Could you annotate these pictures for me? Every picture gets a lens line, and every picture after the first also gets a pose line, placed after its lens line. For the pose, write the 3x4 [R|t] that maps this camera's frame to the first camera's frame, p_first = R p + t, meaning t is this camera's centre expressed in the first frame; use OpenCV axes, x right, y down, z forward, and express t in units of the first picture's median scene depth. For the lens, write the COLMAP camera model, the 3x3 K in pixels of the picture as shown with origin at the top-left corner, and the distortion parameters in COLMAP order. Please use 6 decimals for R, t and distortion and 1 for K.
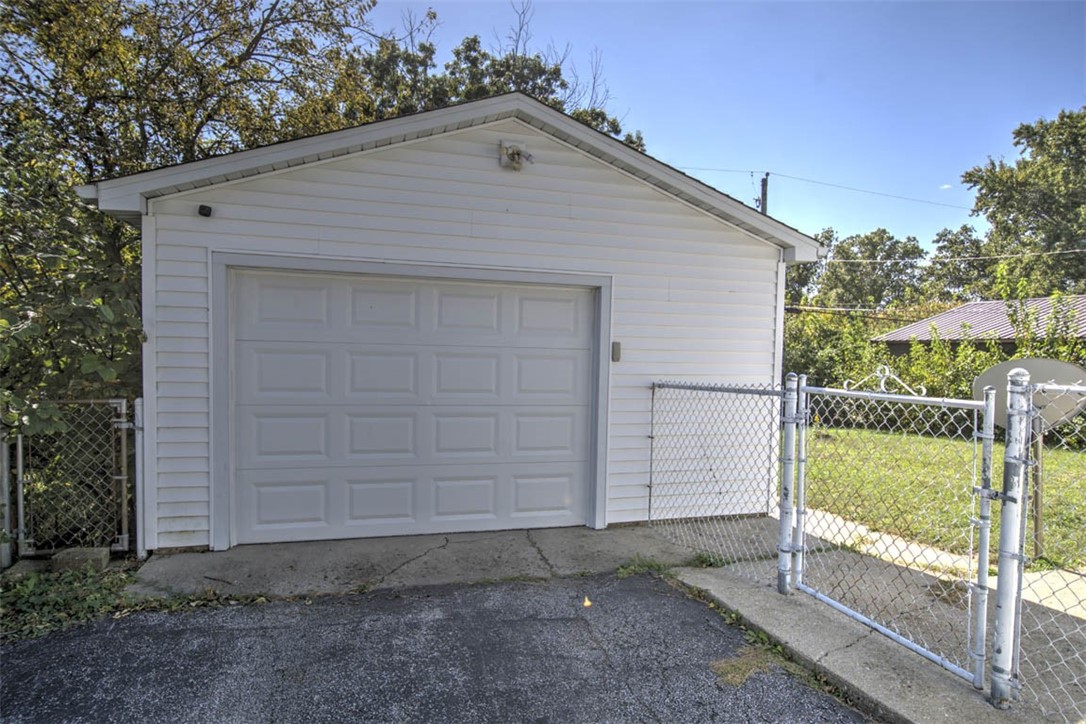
lens RADIAL K [[598.5, 0, 533.5], [0, 598.5, 370.0], [0, 0, 1]] dist [-0.003552, -0.000723]
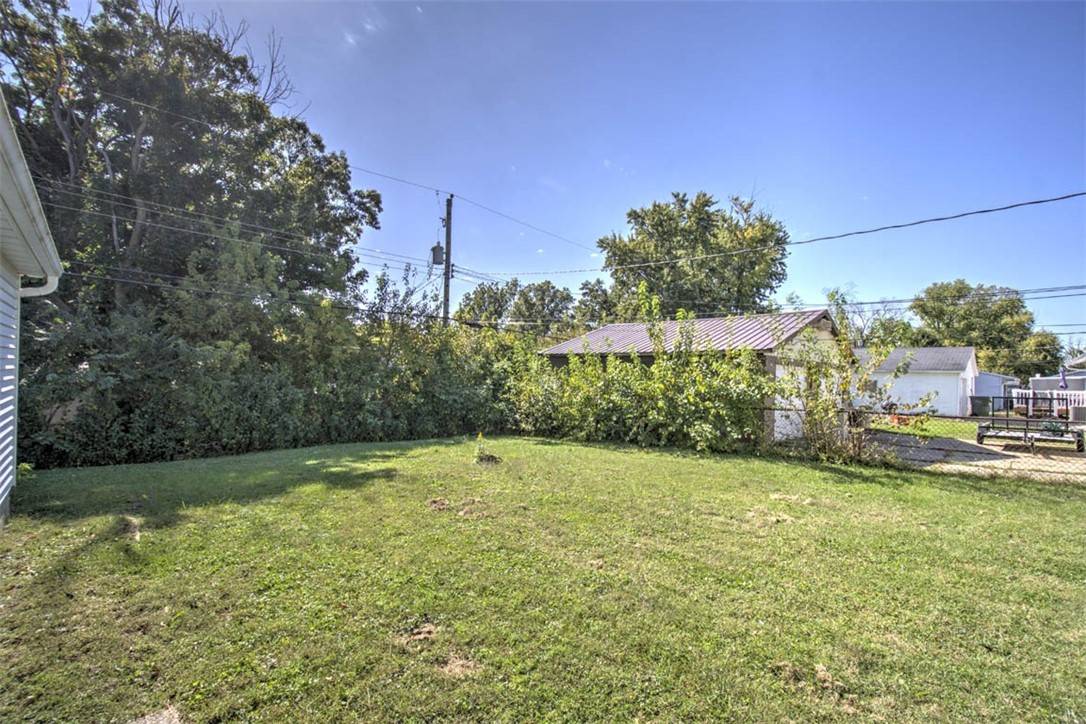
lens RADIAL K [[461.0, 0, 525.5], [0, 461.0, 370.8], [0, 0, 1]] dist [-0.014519, -0.002632]
pose [[0.888711, 0.004506, 0.458446, 0.082892], [0.005296, 0.999784, -0.020093, -0.000825], [-0.458438, 0.020284, 0.888495, 0.137215]]
